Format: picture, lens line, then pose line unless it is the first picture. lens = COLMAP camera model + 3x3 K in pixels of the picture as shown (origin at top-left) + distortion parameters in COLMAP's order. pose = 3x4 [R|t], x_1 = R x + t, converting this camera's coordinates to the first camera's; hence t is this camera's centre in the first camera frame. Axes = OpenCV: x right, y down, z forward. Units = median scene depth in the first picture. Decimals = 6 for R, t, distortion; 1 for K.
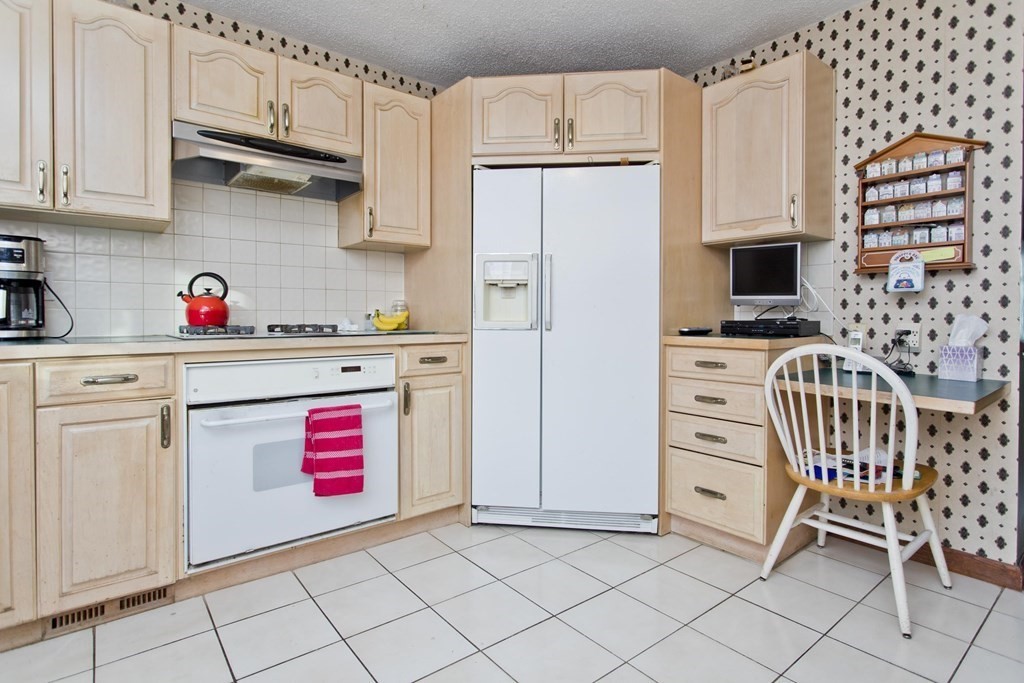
lens RADIAL K [[512.1, 0, 506.0], [0, 512.1, 319.9], [0, 0, 1]] dist [-0.011828, 0.003911]
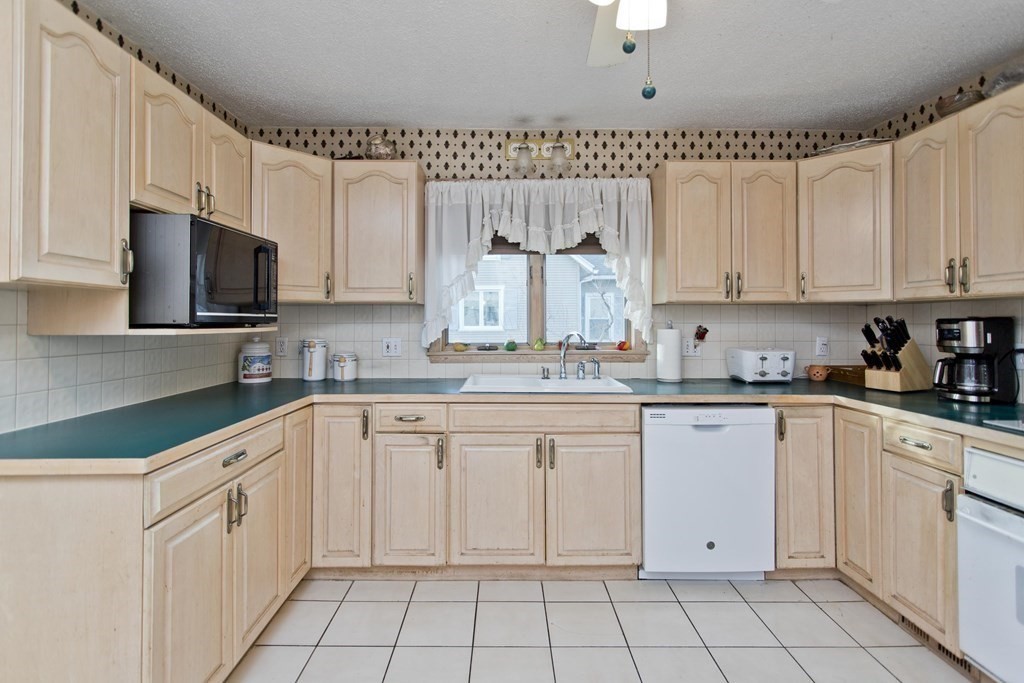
lens RADIAL K [[492.8, 0, 508.8], [0, 492.8, 310.6], [0, 0, 1]] dist [-0.001373, 0.003351]
pose [[-0.613468, -0.016309, -0.789551, 0.558271], [-0.006236, 0.999856, -0.015808, -0.129688], [0.789695, -0.004774, -0.613481, 0.713821]]
